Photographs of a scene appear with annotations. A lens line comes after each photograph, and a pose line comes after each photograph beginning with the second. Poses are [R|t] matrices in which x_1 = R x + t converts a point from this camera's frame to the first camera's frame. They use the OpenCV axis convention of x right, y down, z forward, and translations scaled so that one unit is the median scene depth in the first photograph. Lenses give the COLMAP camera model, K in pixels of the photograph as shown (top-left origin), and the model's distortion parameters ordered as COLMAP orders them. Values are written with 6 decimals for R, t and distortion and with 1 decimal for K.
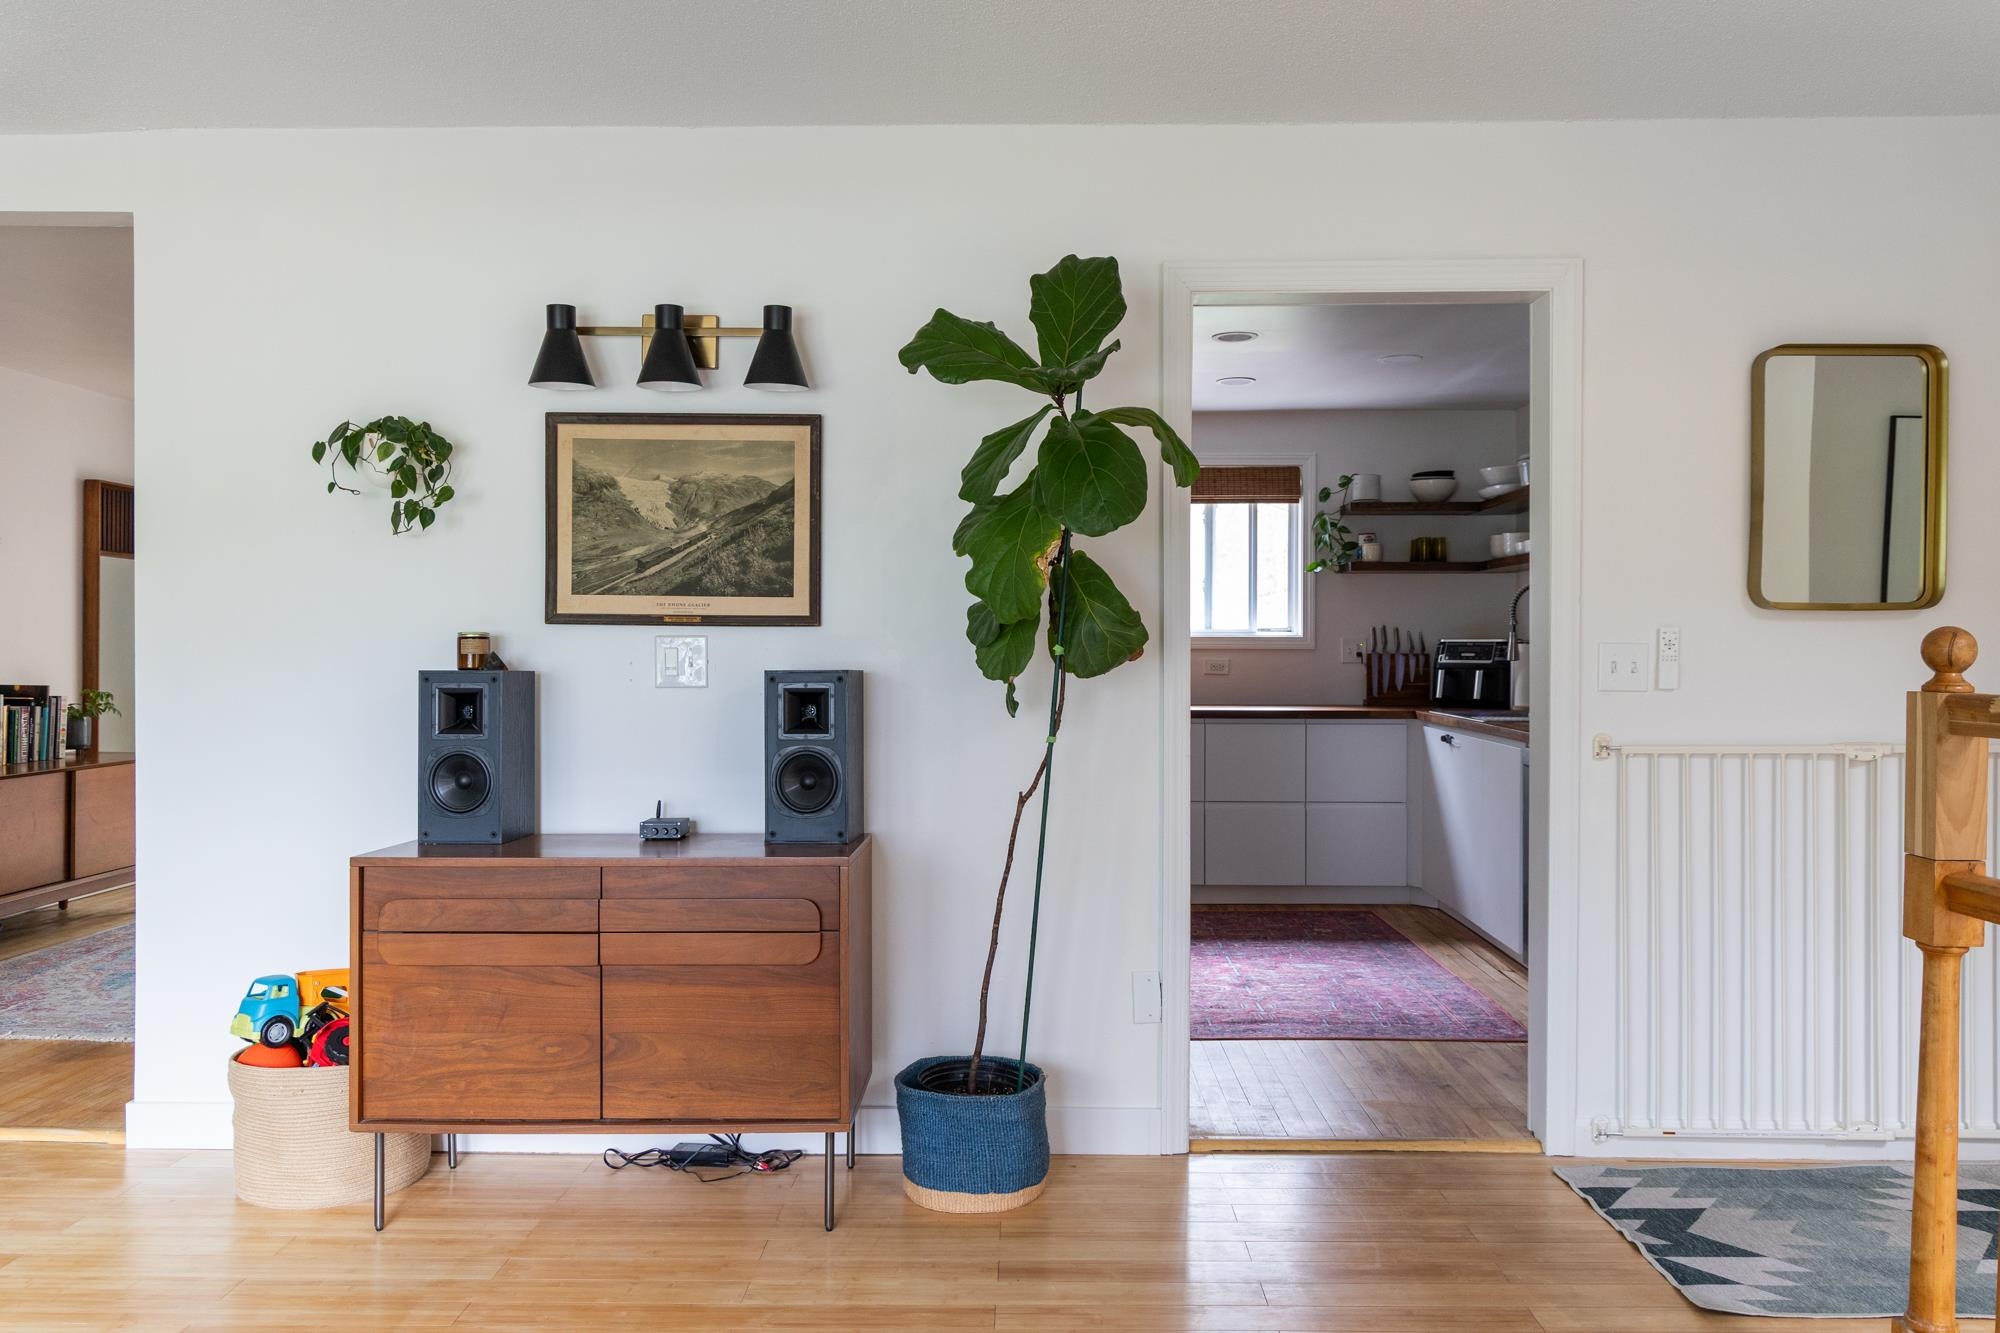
lens RADIAL K [[1484.7, 0, 997.8], [0, 1484.7, 670.7], [0, 0, 1]] dist [0.001821, 0.002123]
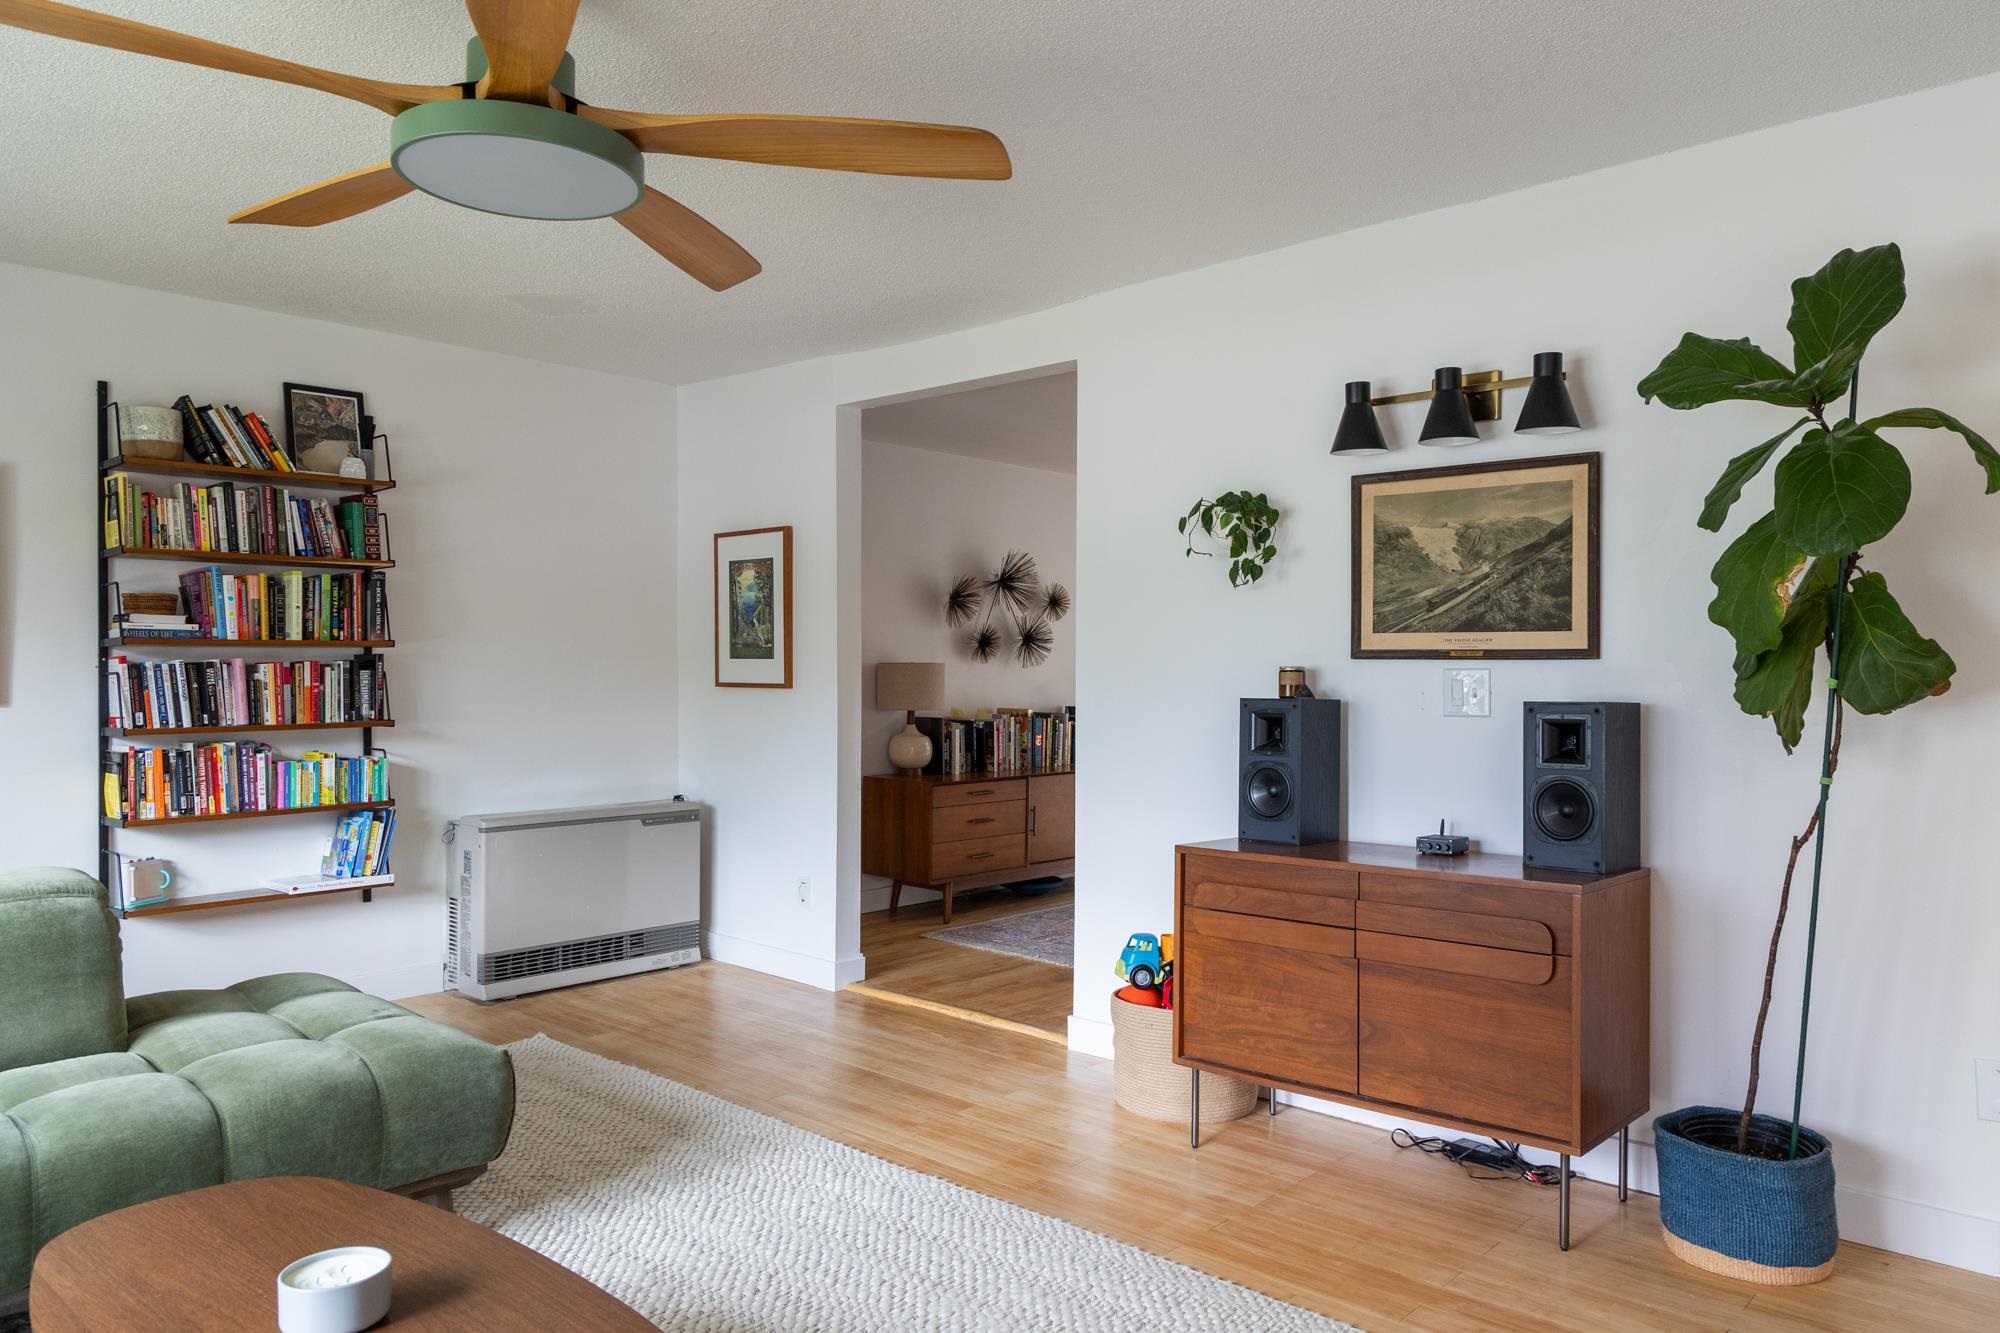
lens RADIAL K [[1368.4, 0, 1002.9], [0, 1368.4, 675.6], [0, 0, 1]] dist [-0.000567, 0.000078]
pose [[0.741430, -0.000557, -0.671029, 0.219629], [-0.011682, 0.999837, -0.013738, -0.000933], [0.670928, 0.018025, 0.741303, 0.033460]]
